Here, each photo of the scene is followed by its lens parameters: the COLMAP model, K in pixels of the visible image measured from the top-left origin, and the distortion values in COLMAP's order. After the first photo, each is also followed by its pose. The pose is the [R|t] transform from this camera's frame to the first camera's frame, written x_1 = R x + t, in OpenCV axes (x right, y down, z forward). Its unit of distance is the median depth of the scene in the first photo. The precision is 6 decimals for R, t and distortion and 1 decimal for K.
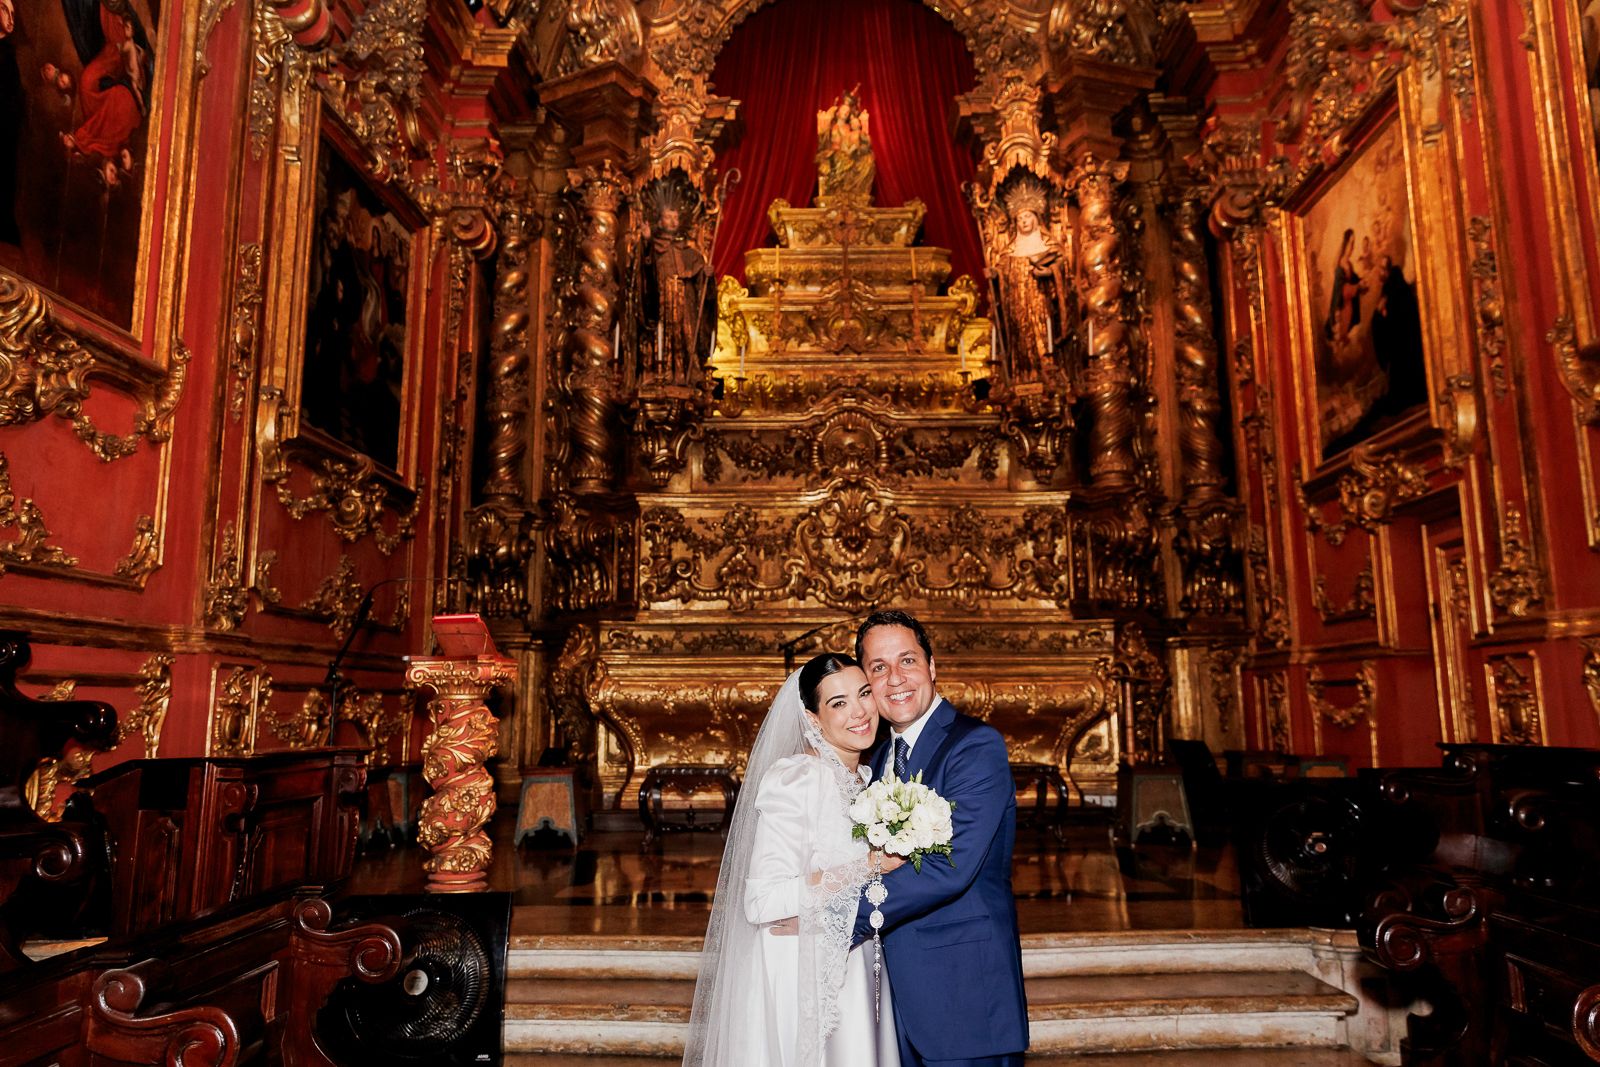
lens RADIAL K [[1100.3, 0, 802.4], [0, 1100.3, 528.8], [0, 0, 1]] dist [0.005852, -0.000025]
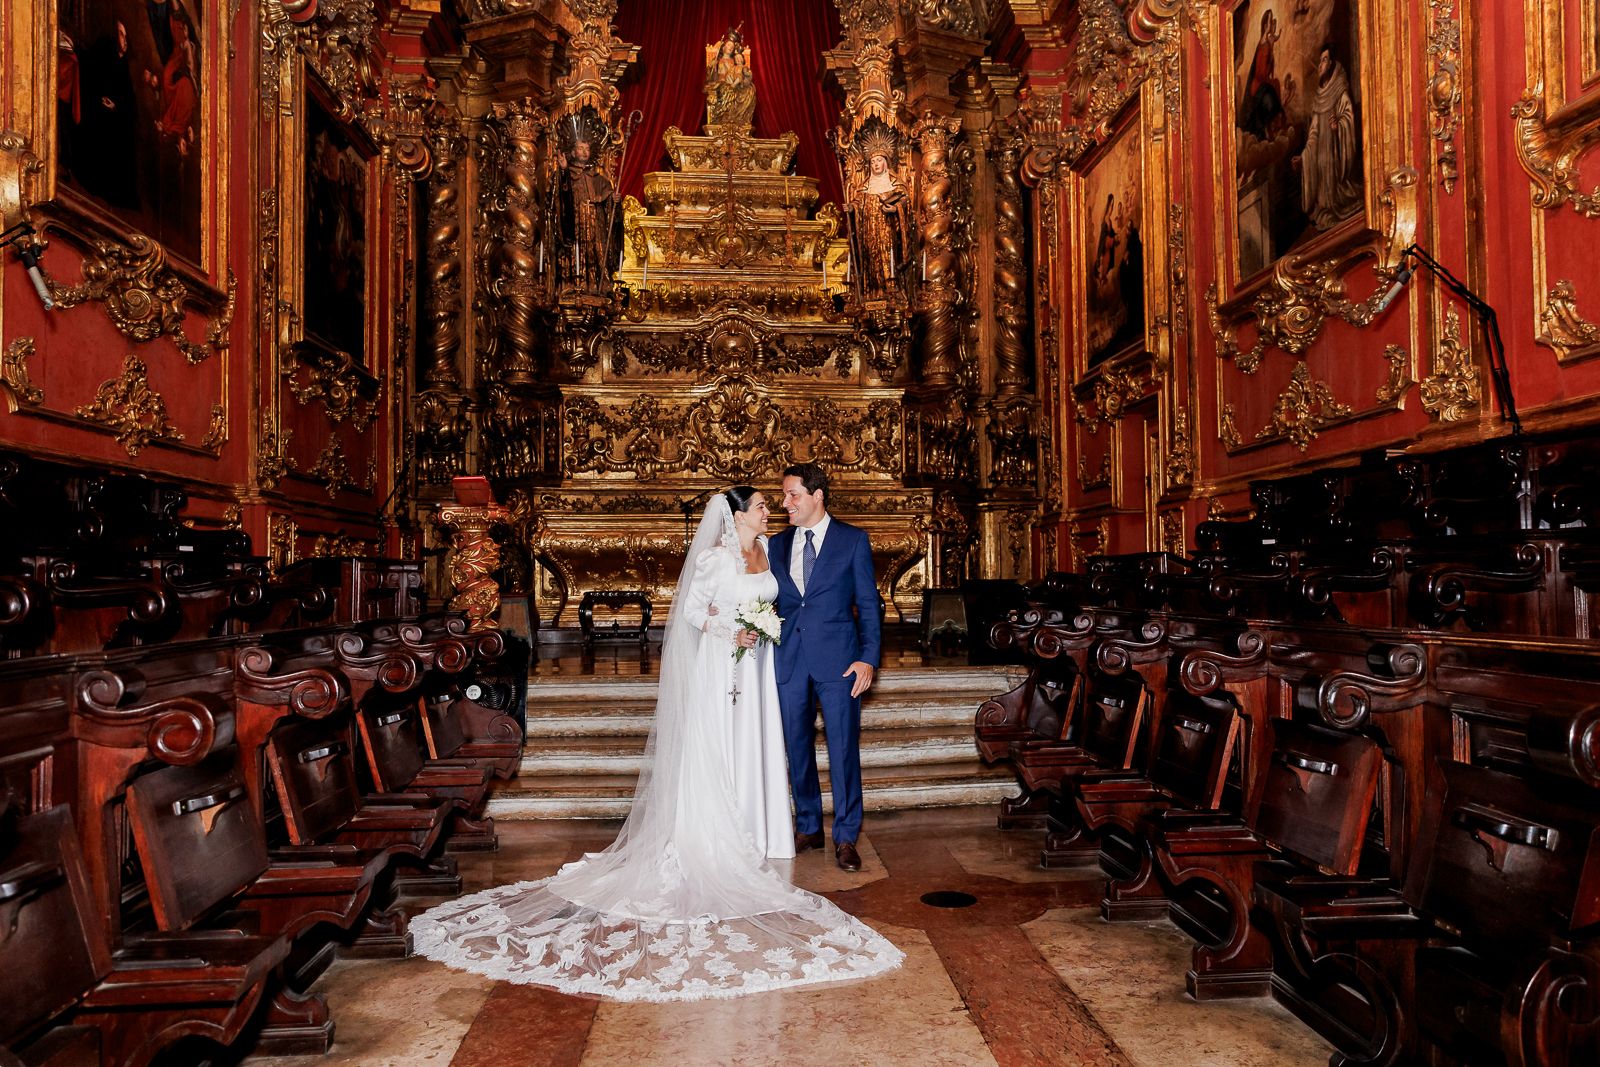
lens RADIAL K [[1100.3, 0, 807.0], [0, 1100.3, 547.2], [0, 0, 1]] dist [0.005852, -0.000025]
pose [[0.993747, -0.000052, 0.111659, -0.012424], [-0.014201, 0.991821, 0.126841, -0.011042], [-0.110752, -0.127634, 0.985618, -0.259585]]
